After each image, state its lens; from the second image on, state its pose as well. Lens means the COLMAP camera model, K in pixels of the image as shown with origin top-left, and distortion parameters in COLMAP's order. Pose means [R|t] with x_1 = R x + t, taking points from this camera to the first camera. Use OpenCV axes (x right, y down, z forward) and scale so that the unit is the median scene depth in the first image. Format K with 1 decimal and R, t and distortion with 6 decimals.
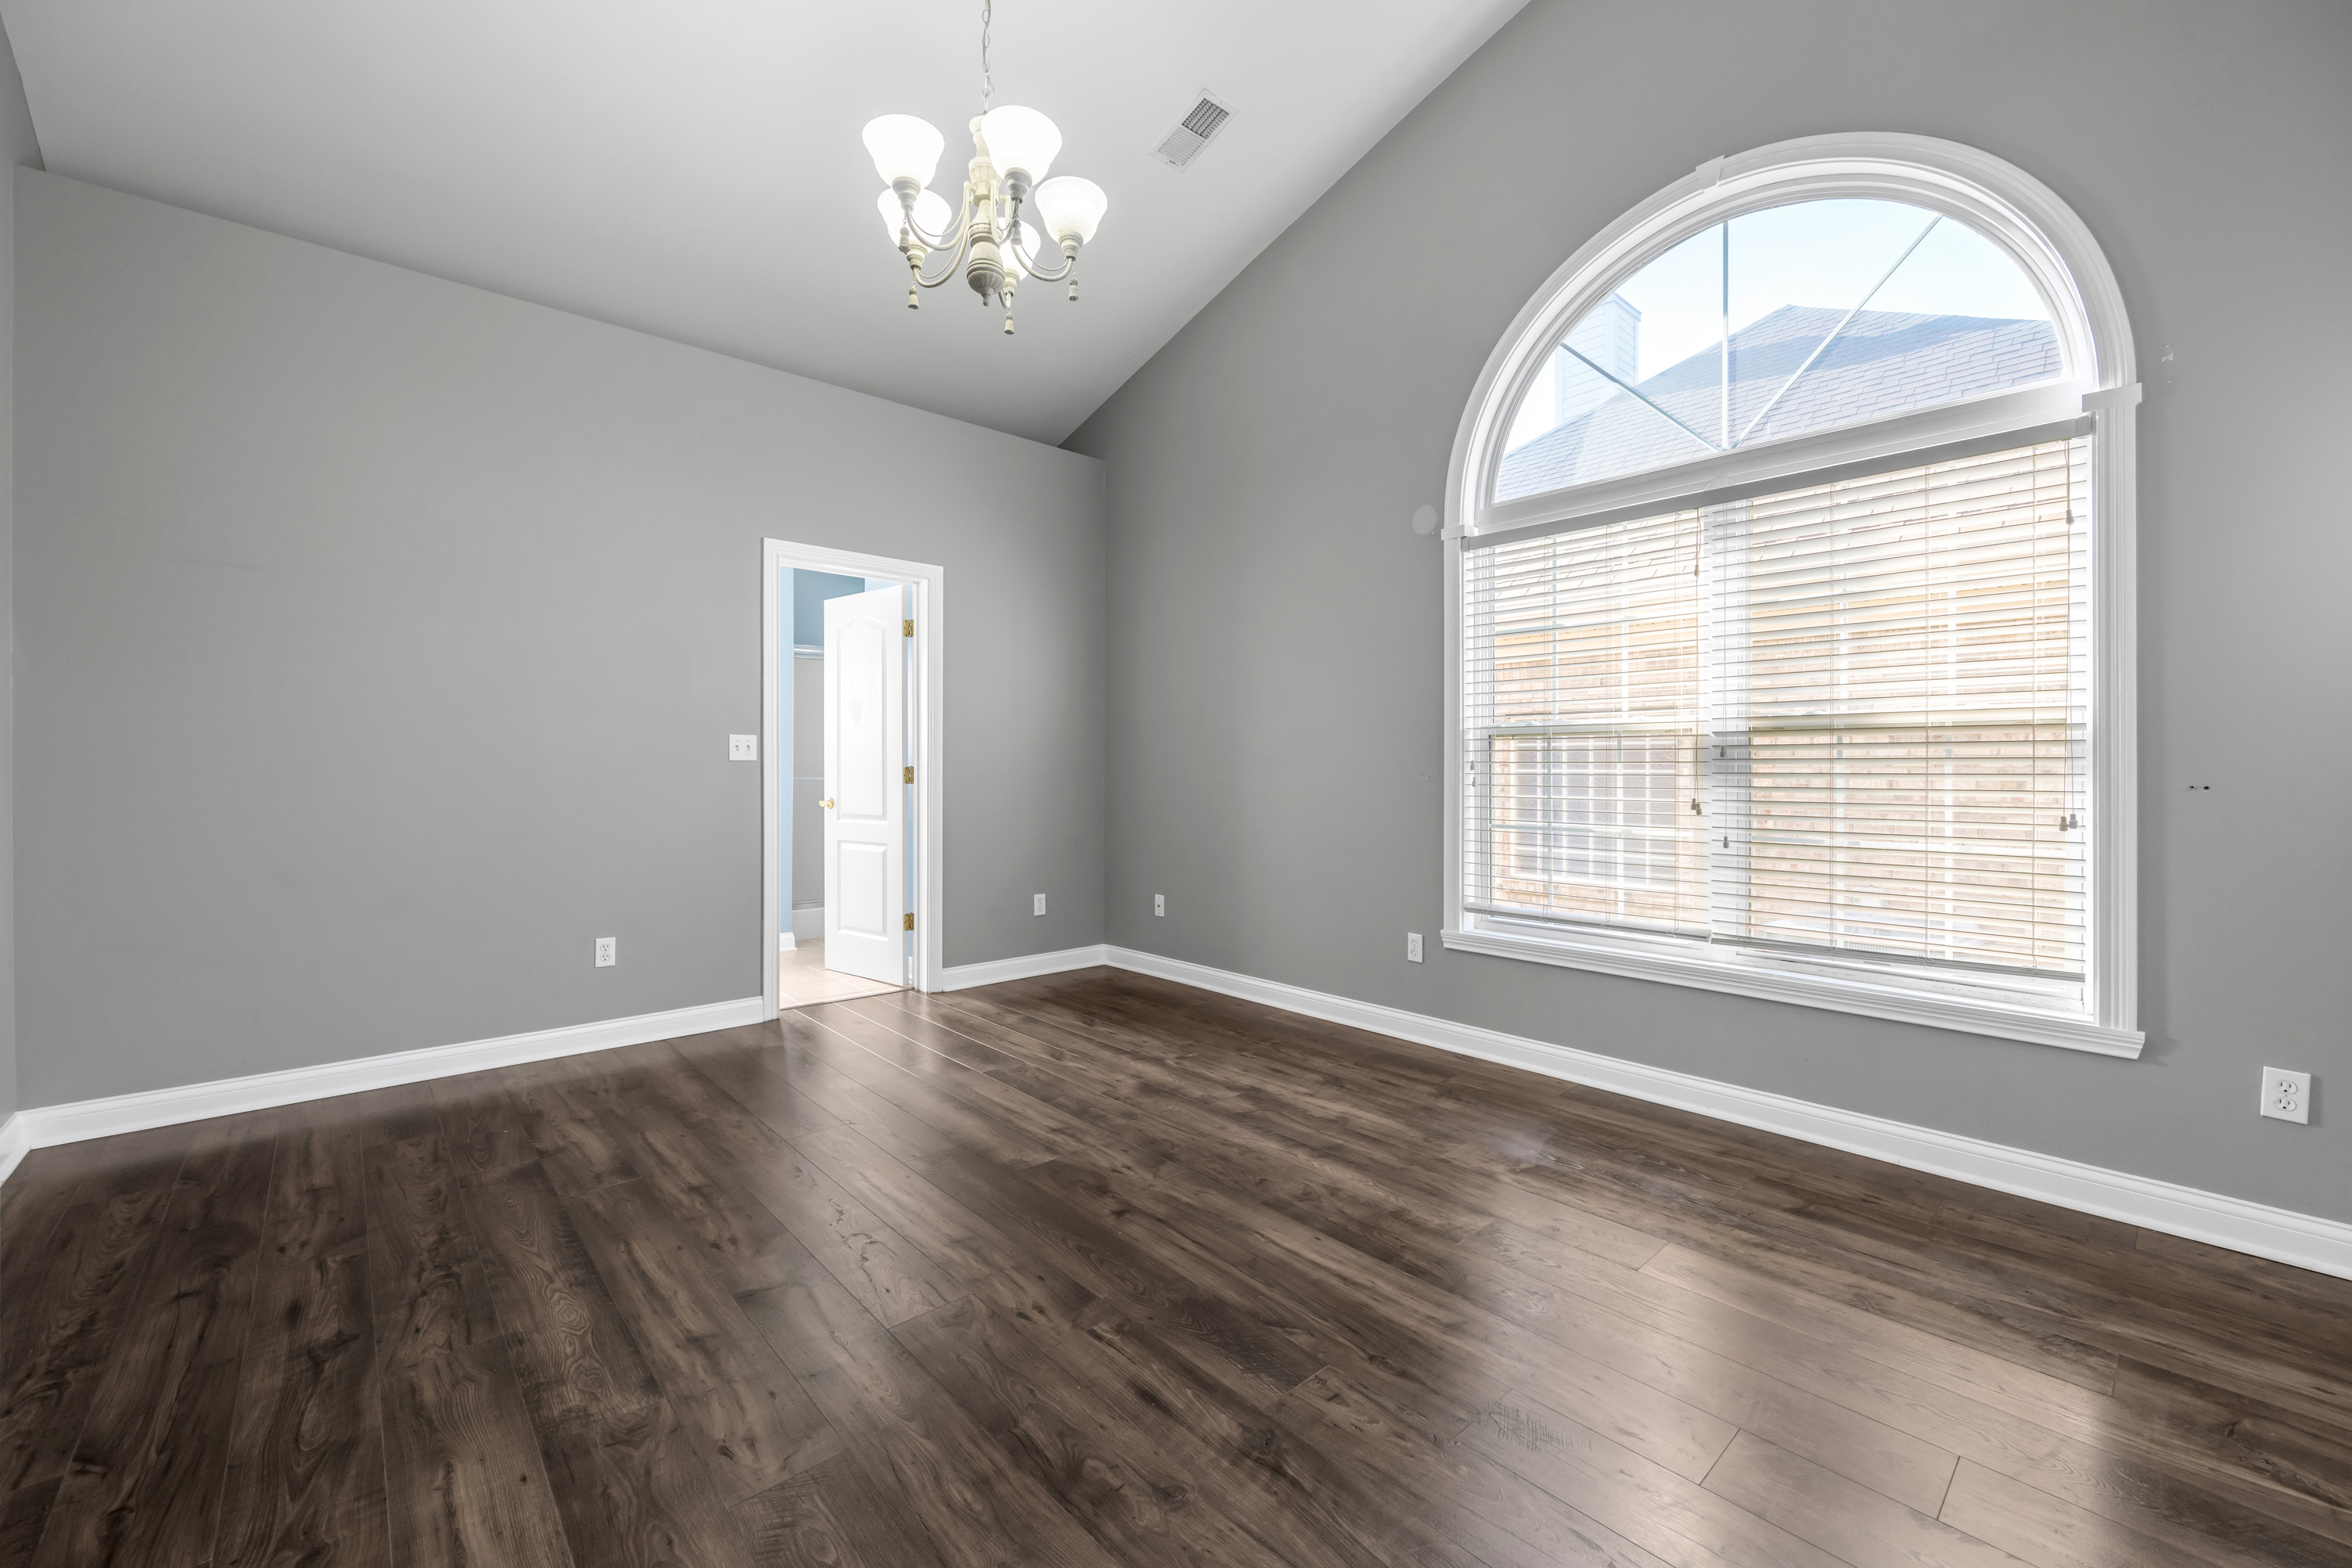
lens RADIAL K [[942.3, 0, 1173.2], [0, 942.3, 775.9], [0, 0, 1]] dist [-0.002323, -0.000297]
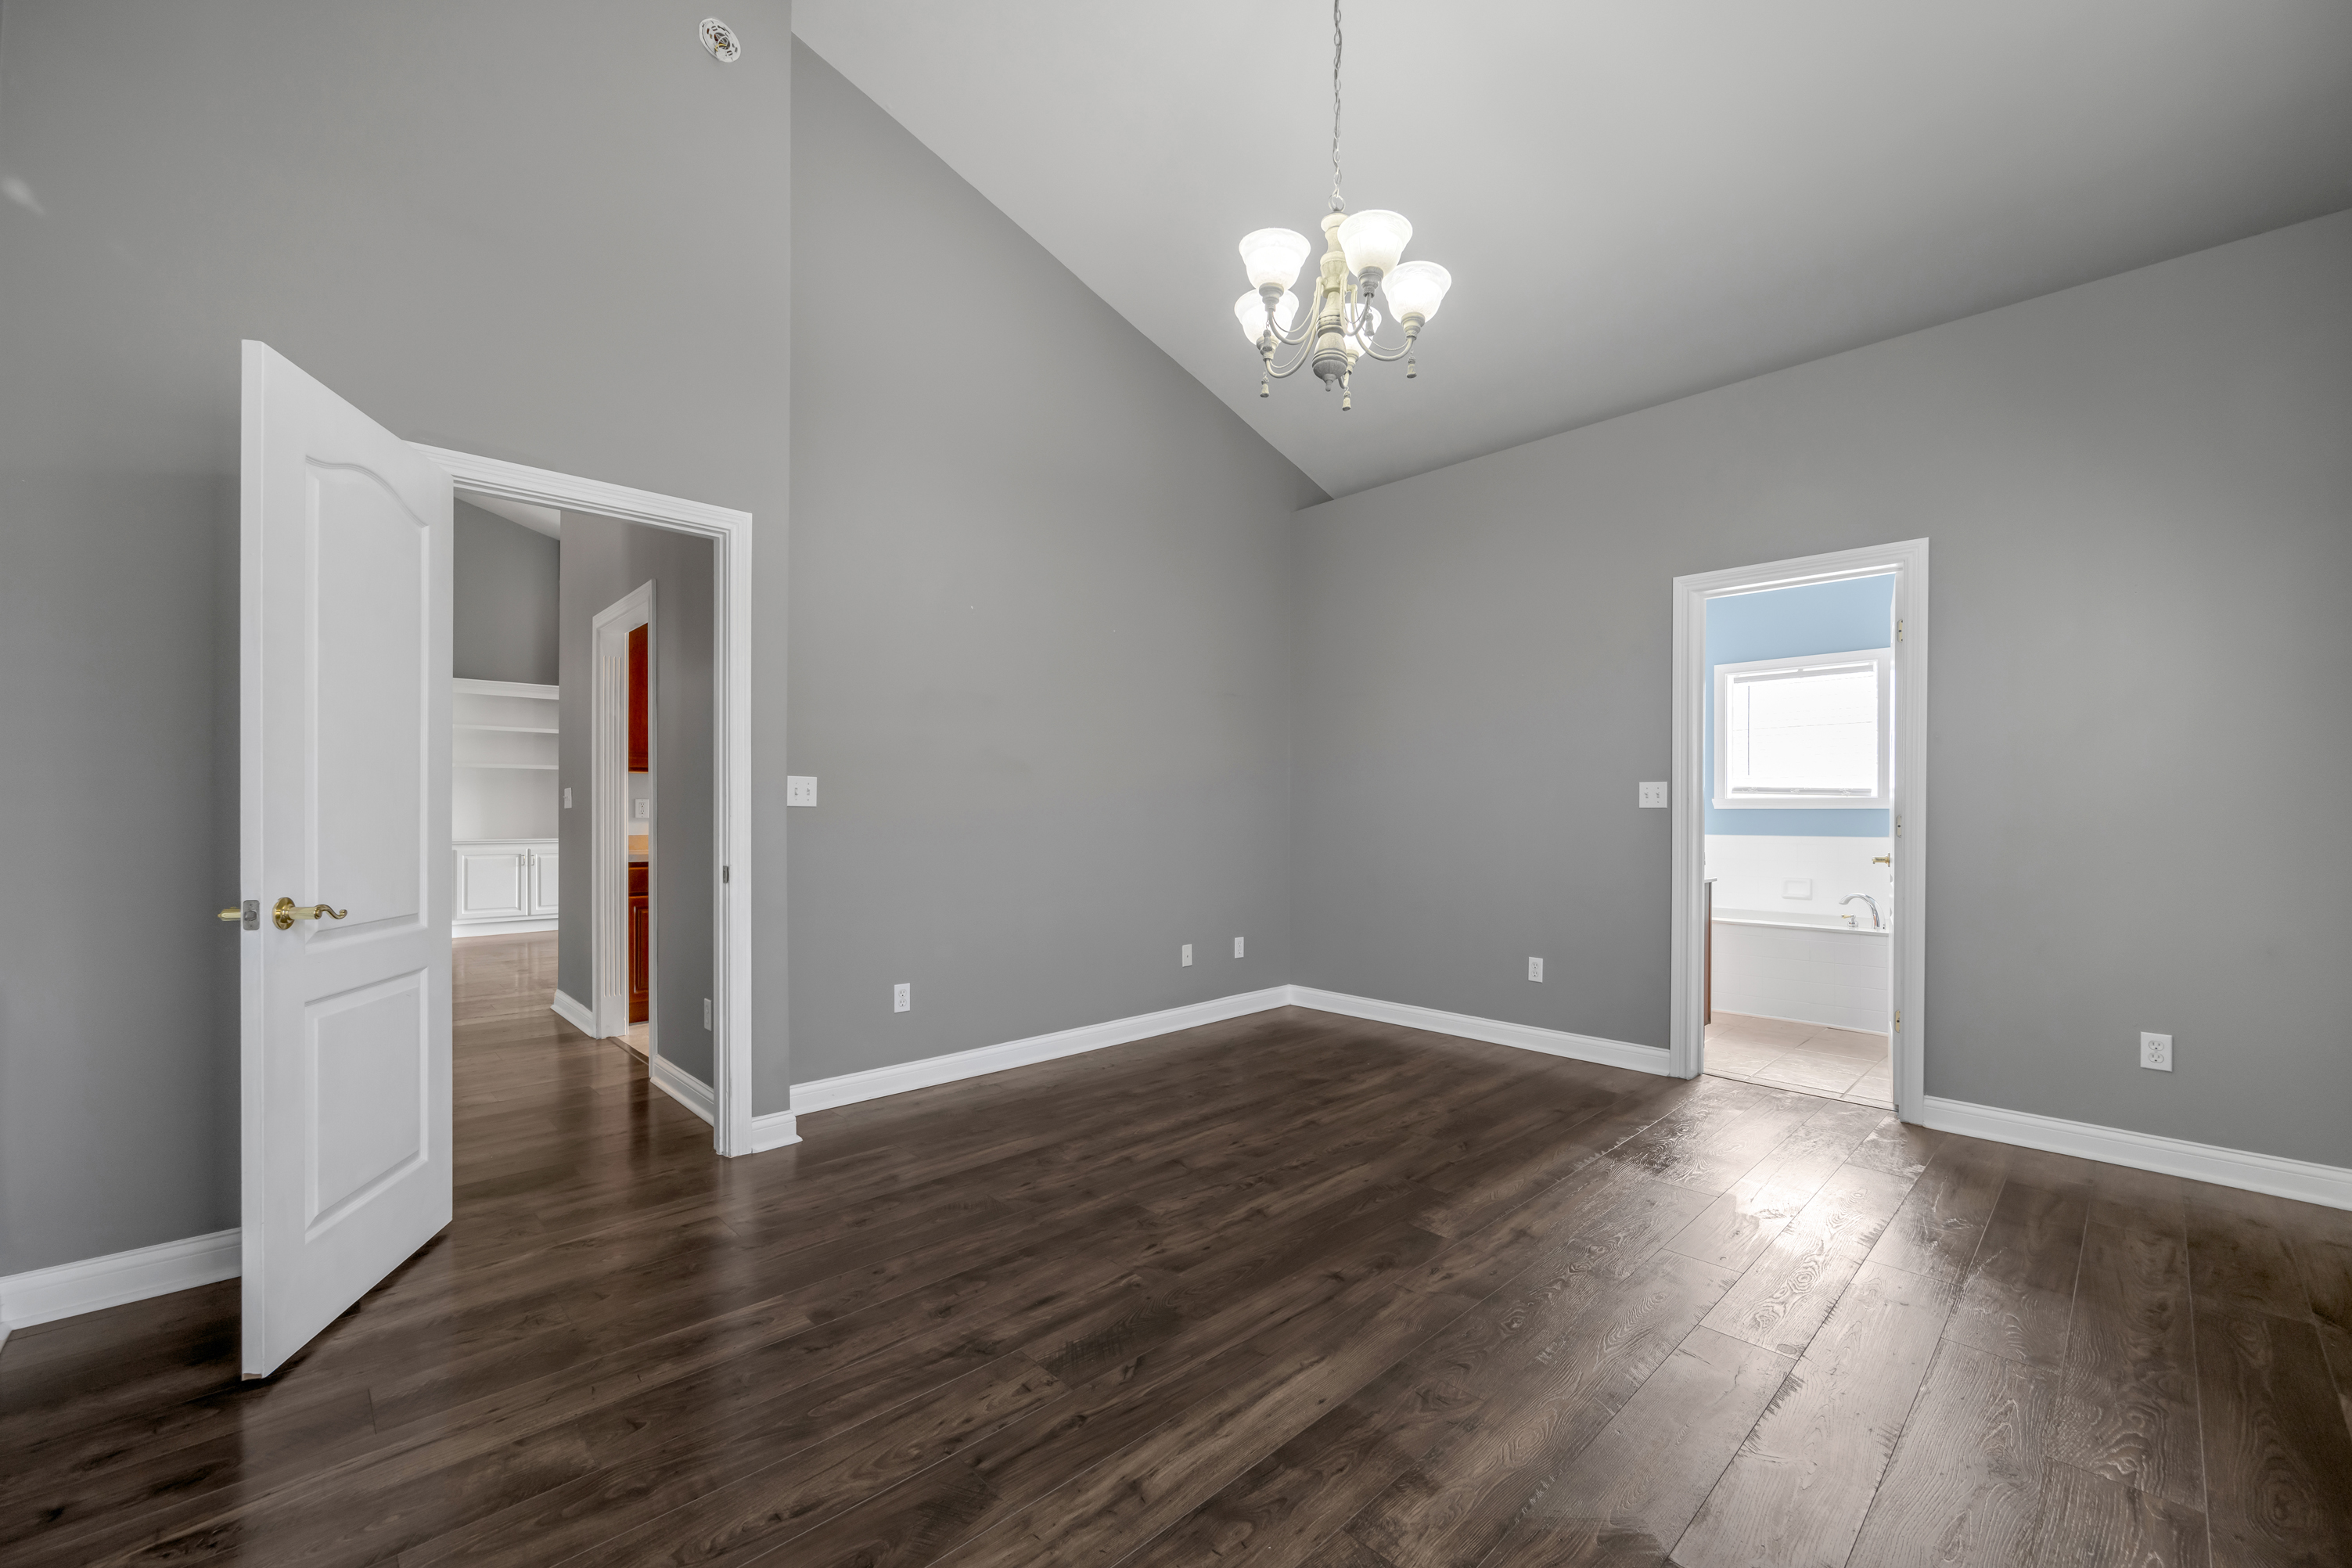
lens RADIAL K [[942.3, 0, 1185.2], [0, 942.3, 771.8], [0, 0, 1]] dist [-0.002323, -0.000297]
pose [[0.040713, -0.042564, -0.998264, 0.844066], [-0.012889, 0.998987, -0.043120, -0.008051], [0.999088, 0.014622, 0.040123, 0.731978]]
